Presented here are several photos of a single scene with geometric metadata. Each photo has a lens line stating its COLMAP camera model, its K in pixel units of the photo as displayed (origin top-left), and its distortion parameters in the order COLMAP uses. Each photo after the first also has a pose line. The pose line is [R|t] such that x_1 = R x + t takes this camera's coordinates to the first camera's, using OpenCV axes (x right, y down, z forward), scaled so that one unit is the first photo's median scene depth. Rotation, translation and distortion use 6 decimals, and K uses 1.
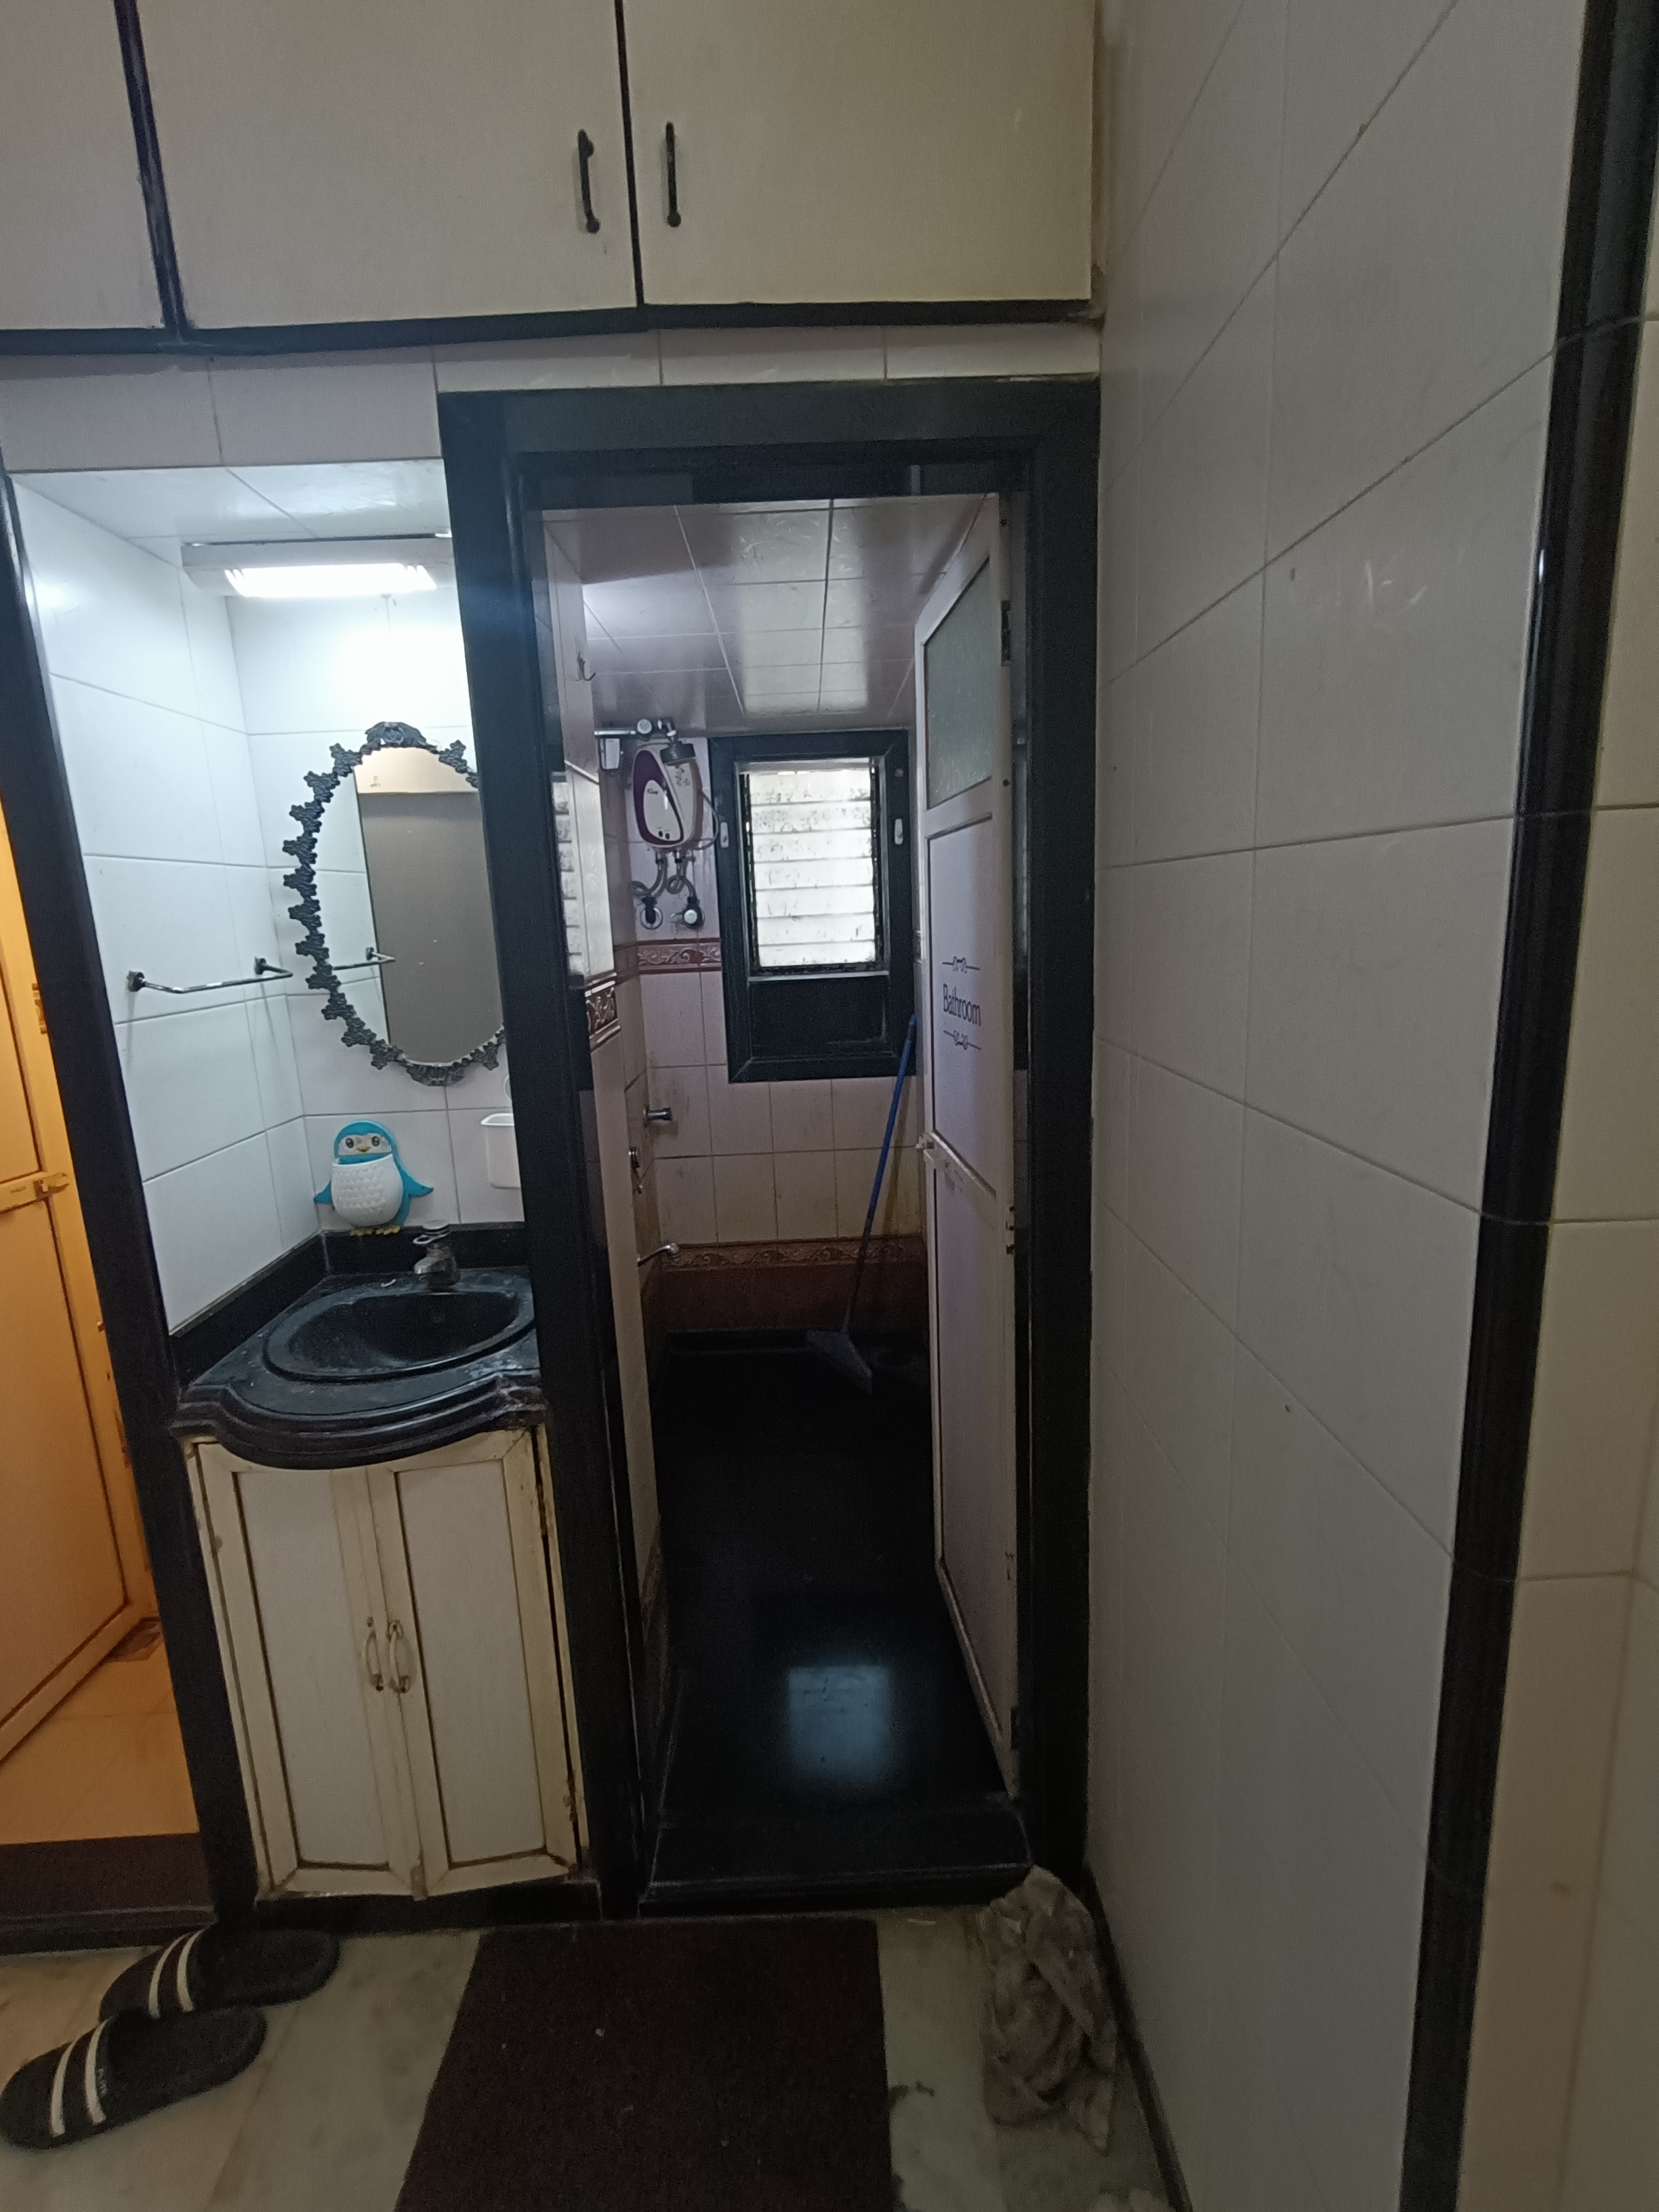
lens RADIAL K [[1020.8, 0, 831.5], [0, 1020.8, 1106.2], [0, 0, 1]] dist [0.006227, -0.002247]
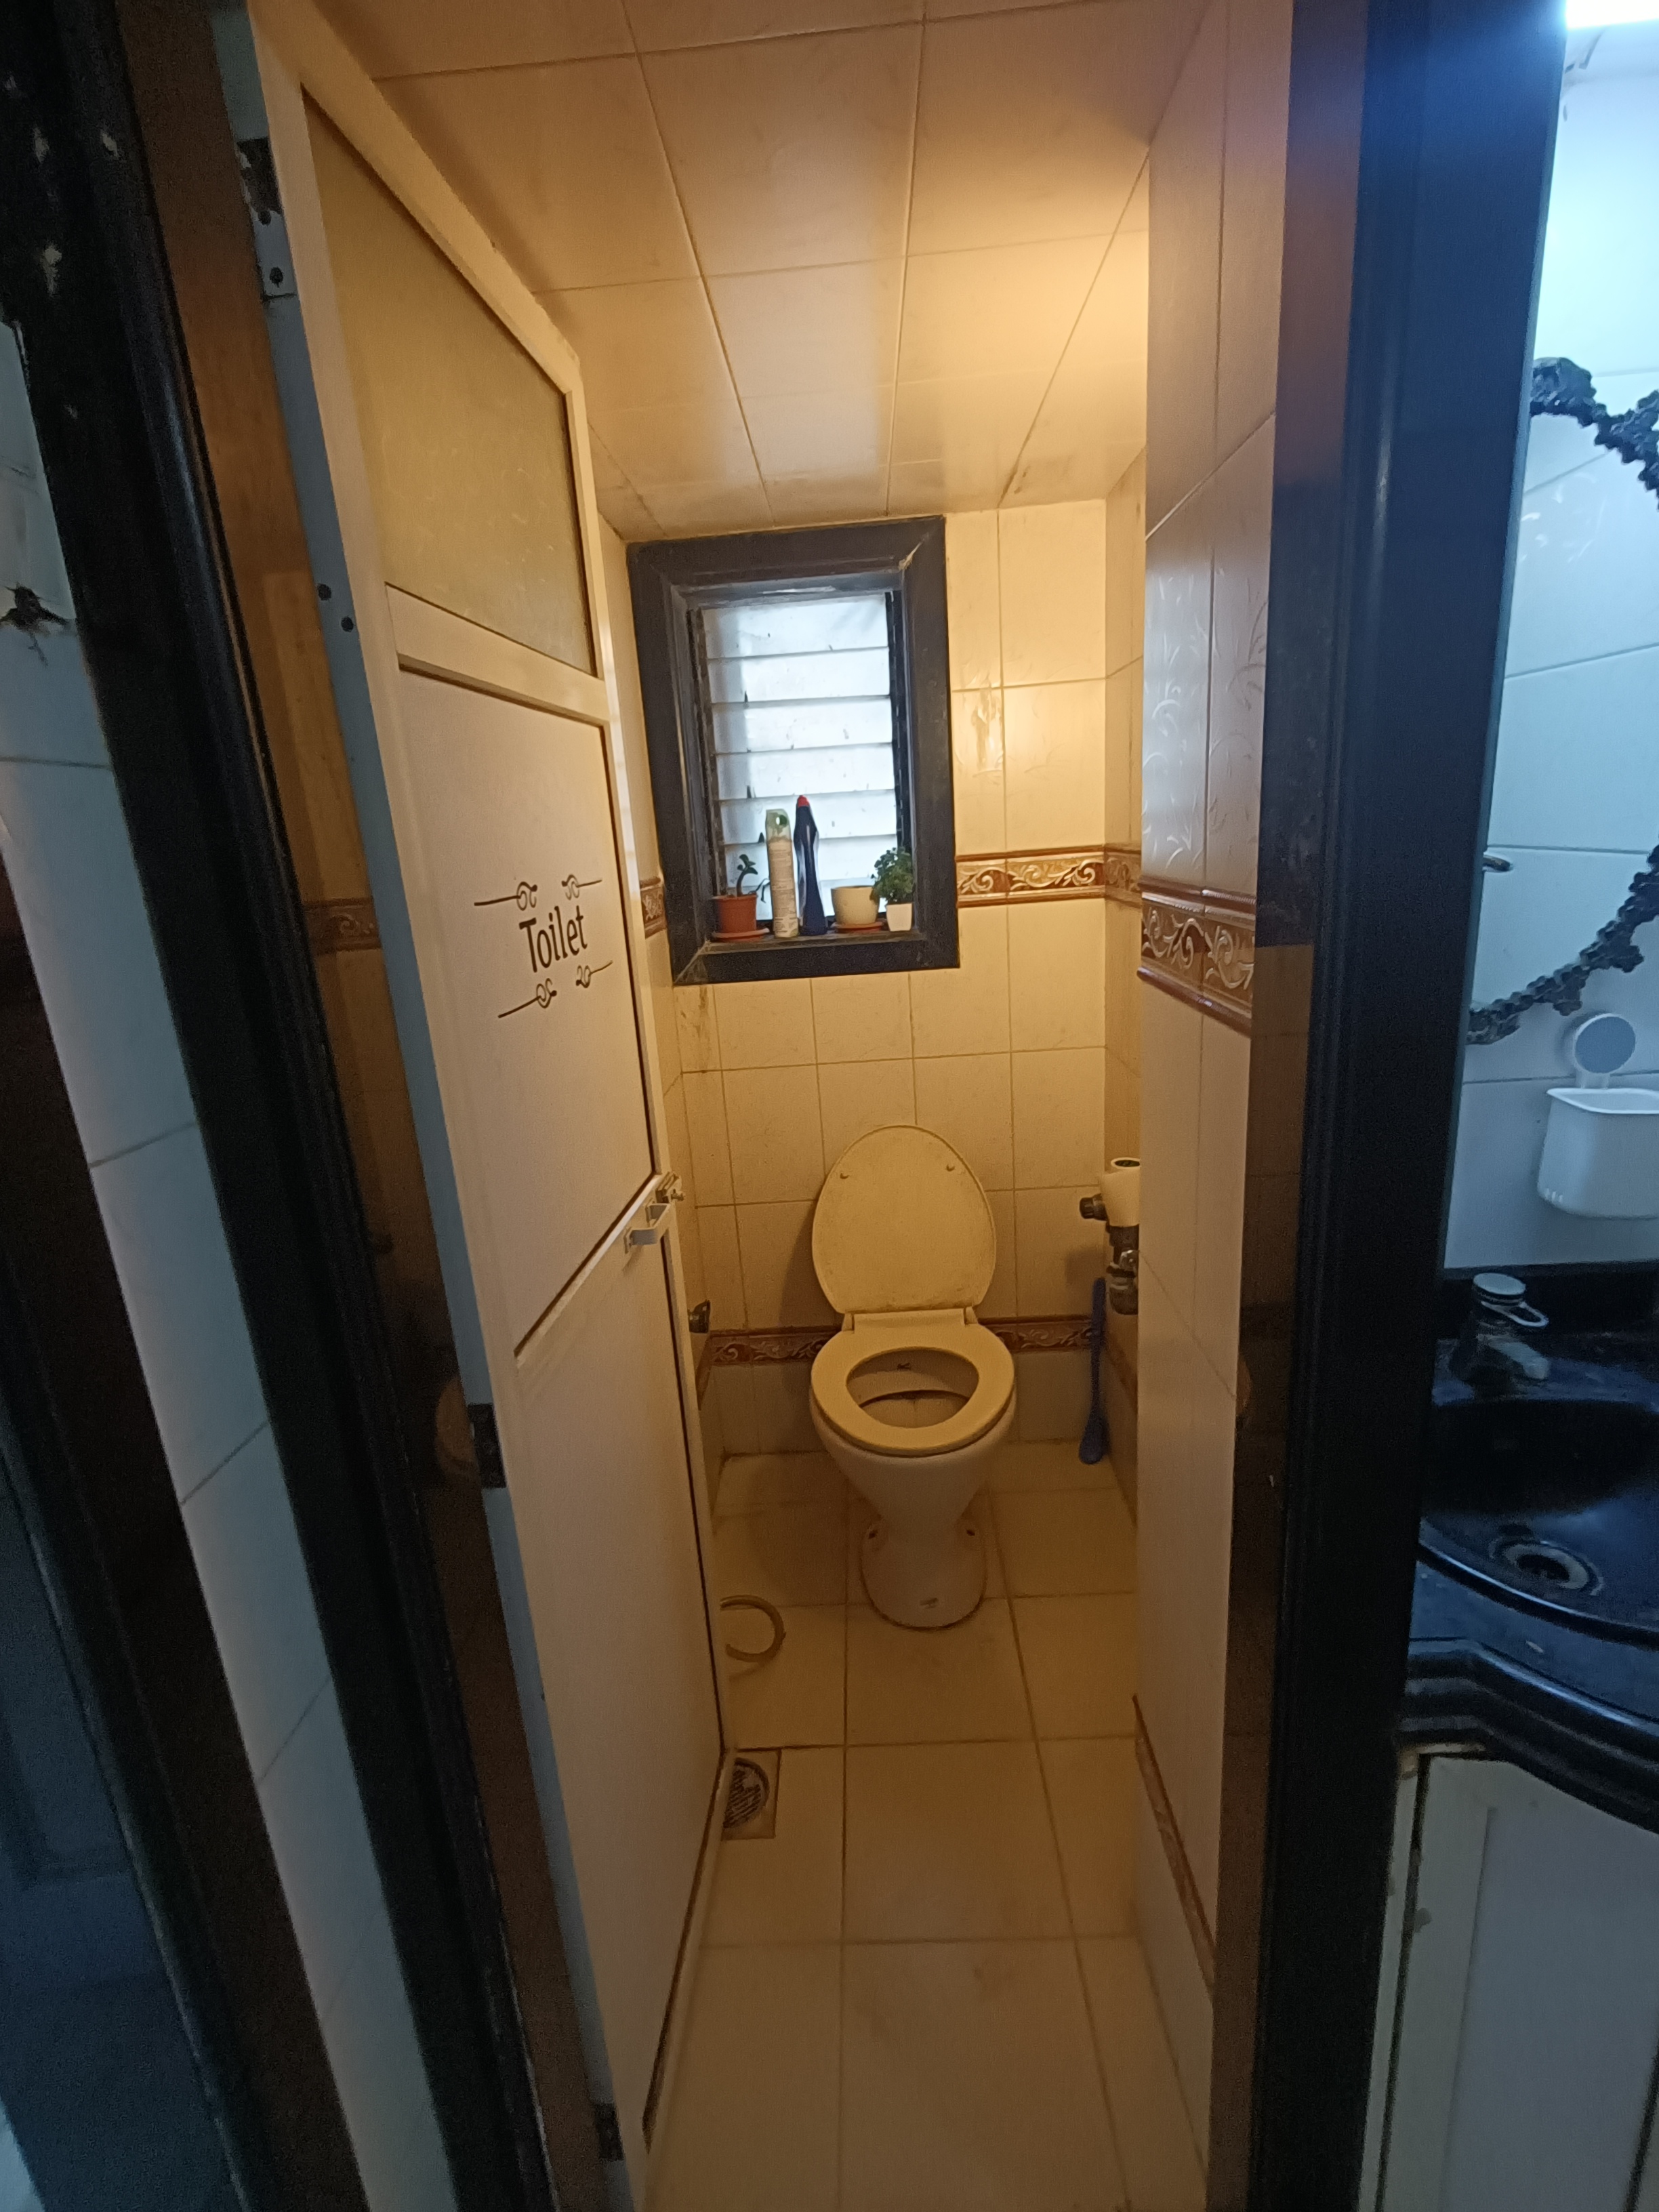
lens RADIAL K [[1020.8, 0, 829.3], [0, 1020.8, 1107.1], [0, 0, 1]] dist [0.006227, -0.002247]
pose [[0.997297, -0.020728, -0.070491, -0.865425], [0.024520, 0.998274, 0.053373, -0.030035], [0.069263, -0.054957, 0.996083, 0.477396]]
